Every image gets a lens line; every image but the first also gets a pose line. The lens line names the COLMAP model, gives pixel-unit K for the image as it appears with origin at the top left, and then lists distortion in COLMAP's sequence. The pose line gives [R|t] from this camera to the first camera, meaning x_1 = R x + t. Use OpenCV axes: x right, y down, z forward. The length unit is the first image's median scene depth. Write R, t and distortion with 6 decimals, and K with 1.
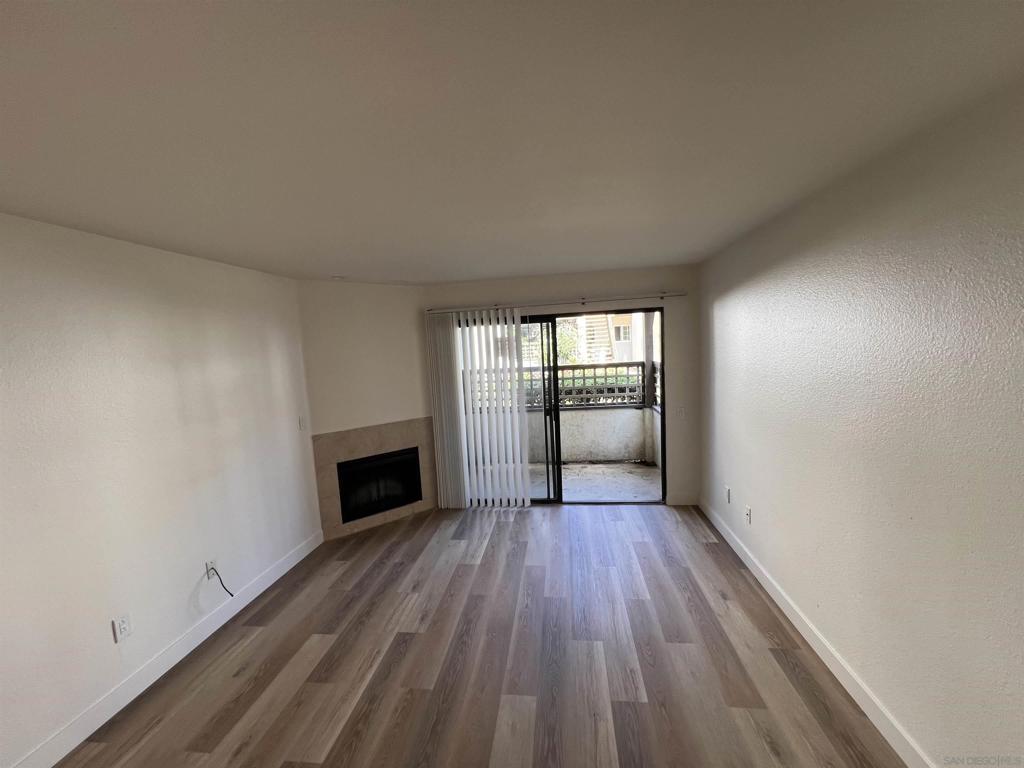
lens RADIAL K [[409.5, 0, 512.5], [0, 409.5, 391.1], [0, 0, 1]] dist [-0.003385, -0.000741]
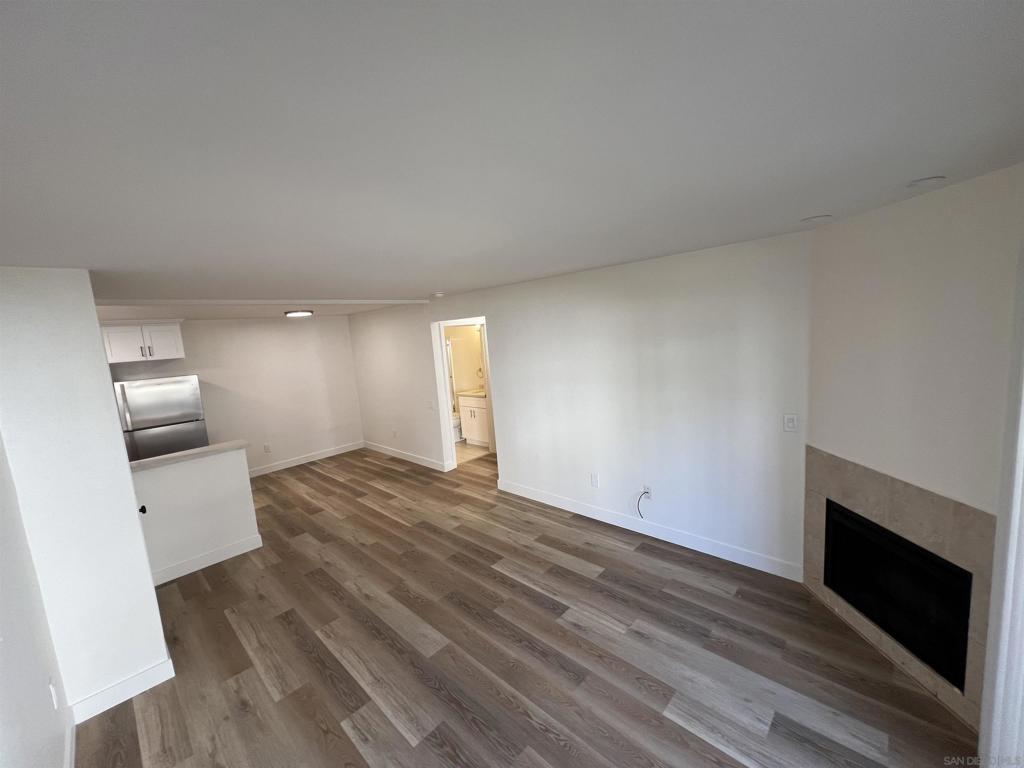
lens RADIAL K [[409.5, 0, 511.9], [0, 409.5, 379.2], [0, 0, 1]] dist [-0.003385, -0.000741]
pose [[-0.590656, 0.189001, -0.784477, 0.503292], [0.010118, 0.973841, 0.227005, -0.236234], [0.806860, 0.126144, -0.577117, 1.280645]]
